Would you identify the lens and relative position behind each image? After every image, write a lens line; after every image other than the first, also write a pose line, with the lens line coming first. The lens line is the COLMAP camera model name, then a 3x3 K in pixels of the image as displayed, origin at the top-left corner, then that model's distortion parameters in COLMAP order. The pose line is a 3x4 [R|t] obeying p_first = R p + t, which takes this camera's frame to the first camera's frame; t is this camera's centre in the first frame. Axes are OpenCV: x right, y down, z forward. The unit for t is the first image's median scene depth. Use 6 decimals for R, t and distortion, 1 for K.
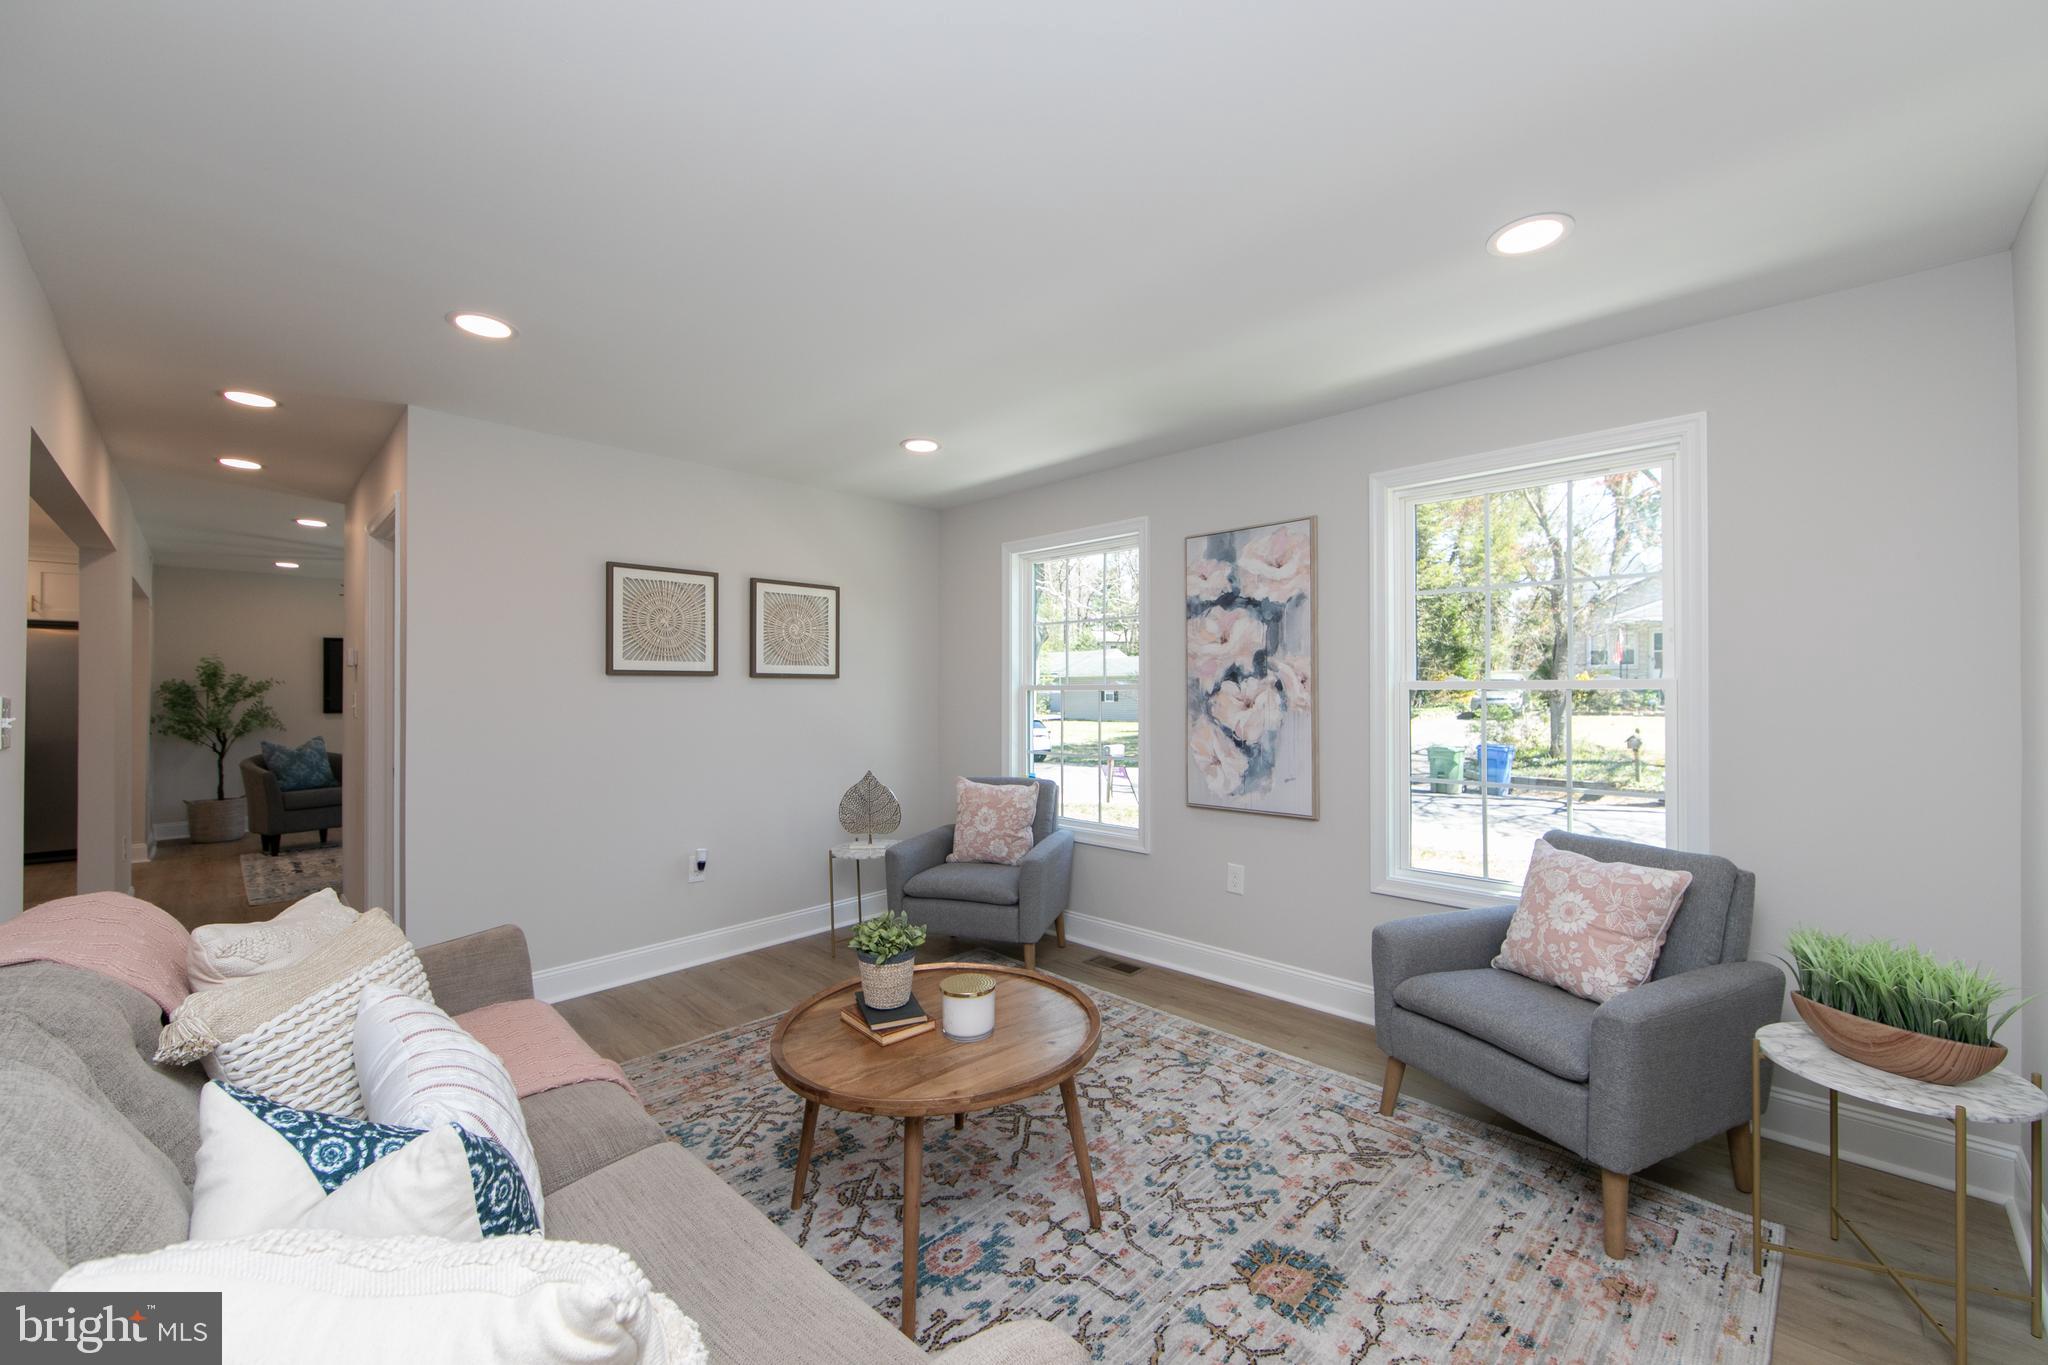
lens RADIAL K [[804.3, 0, 1033.7], [0, 804.3, 695.4], [0, 0, 1]] dist [-0.006458, 0.000731]
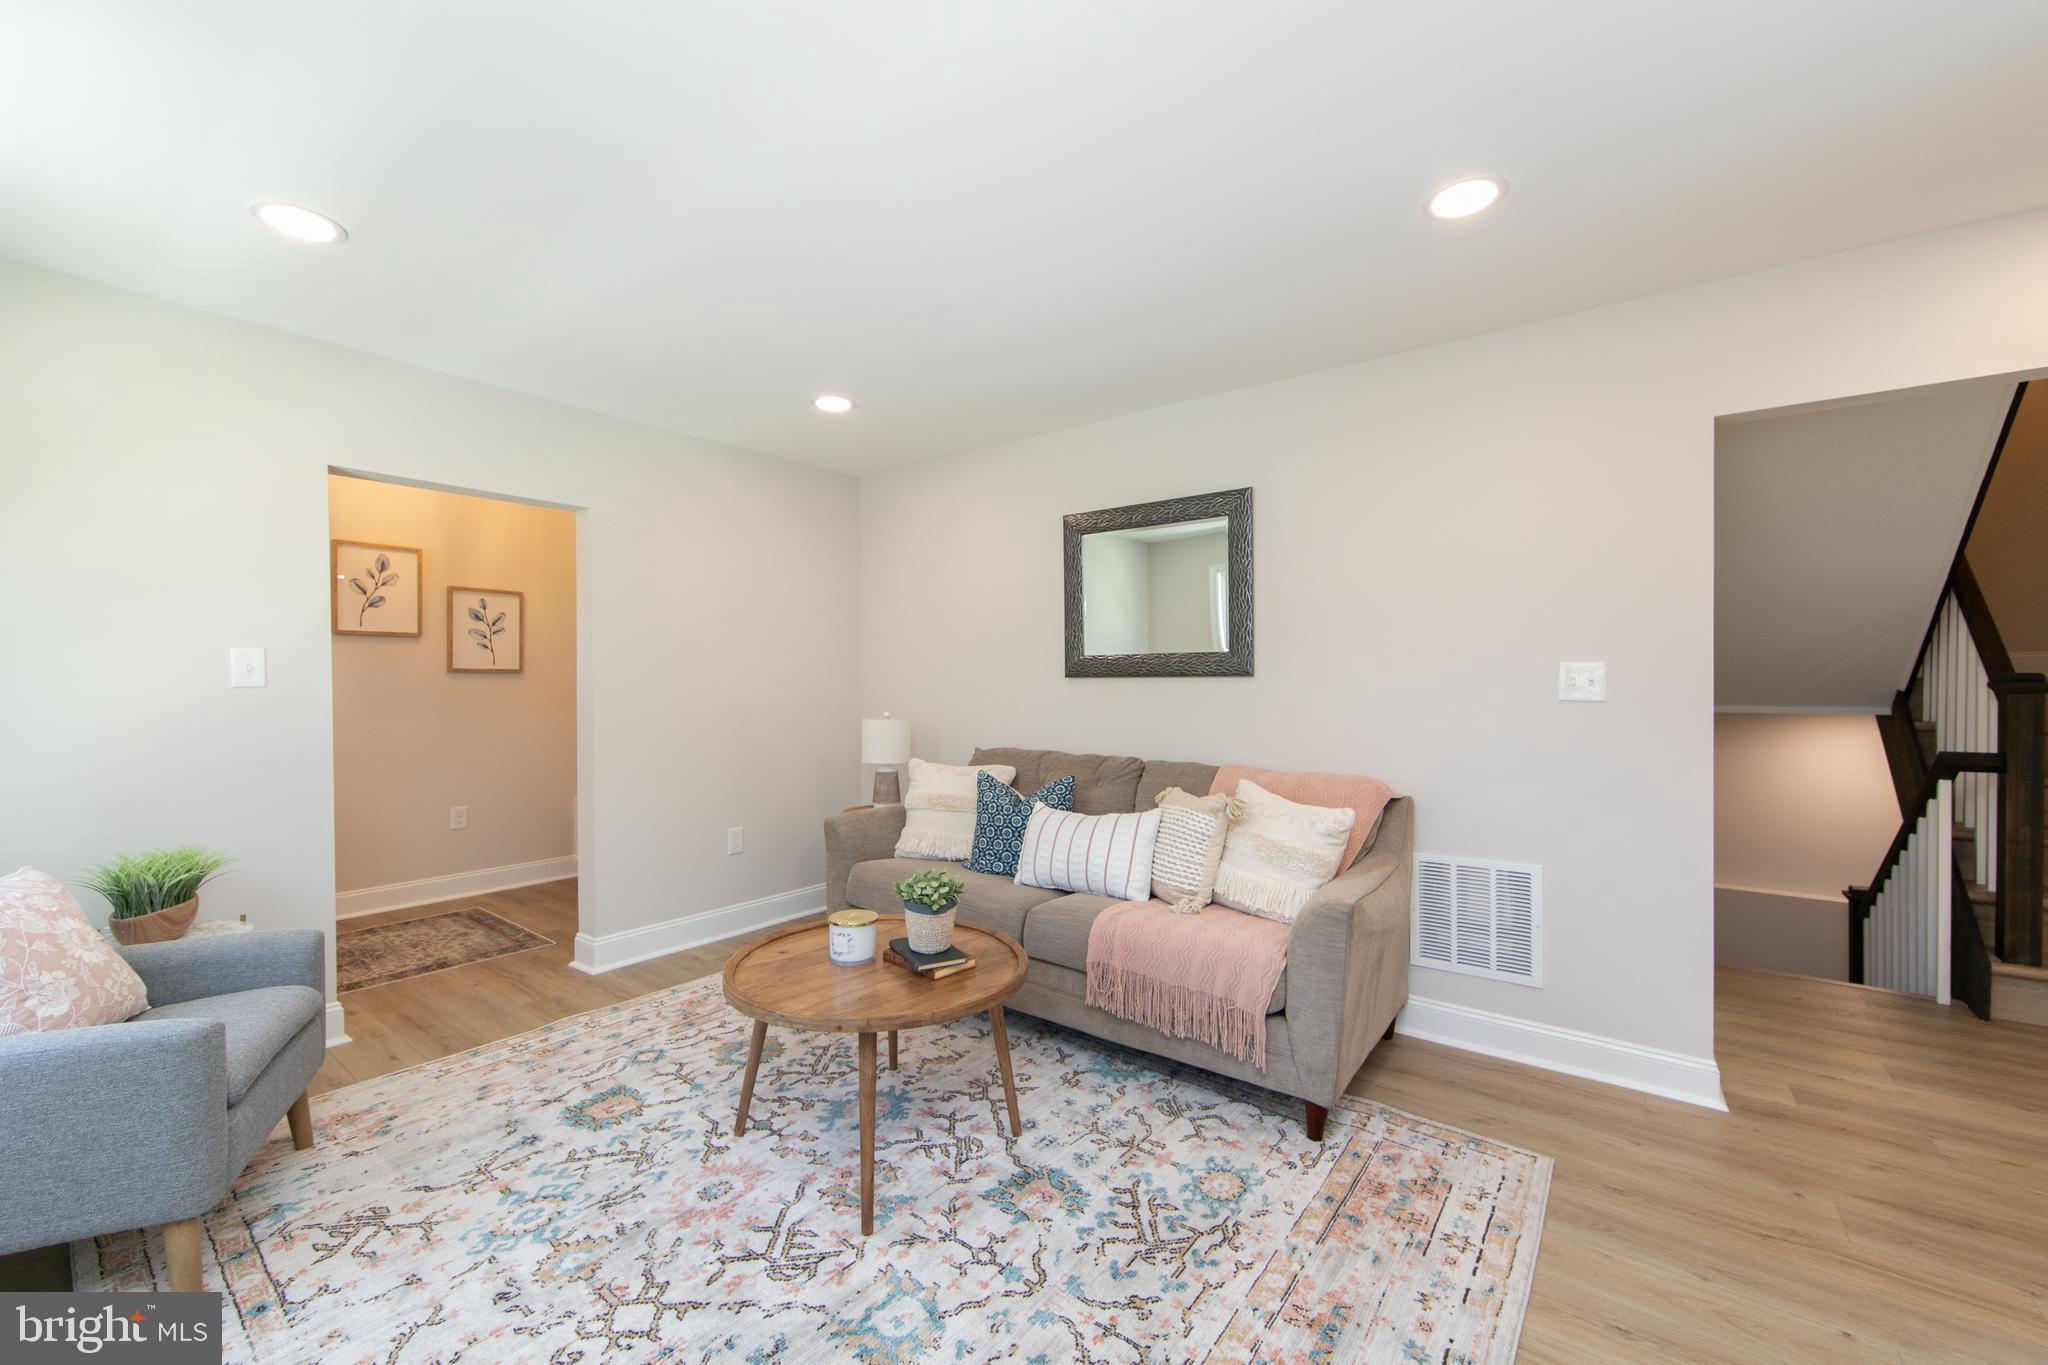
lens RADIAL K [[804.3, 0, 1042.1], [0, 804.3, 685.6], [0, 0, 1]] dist [-0.006458, 0.000731]
pose [[-0.989038, 0.003957, -0.147610, -0.100400], [0.002454, 0.999943, 0.010365, 0.010157], [0.147642, 0.009889, -0.988991, 1.215282]]
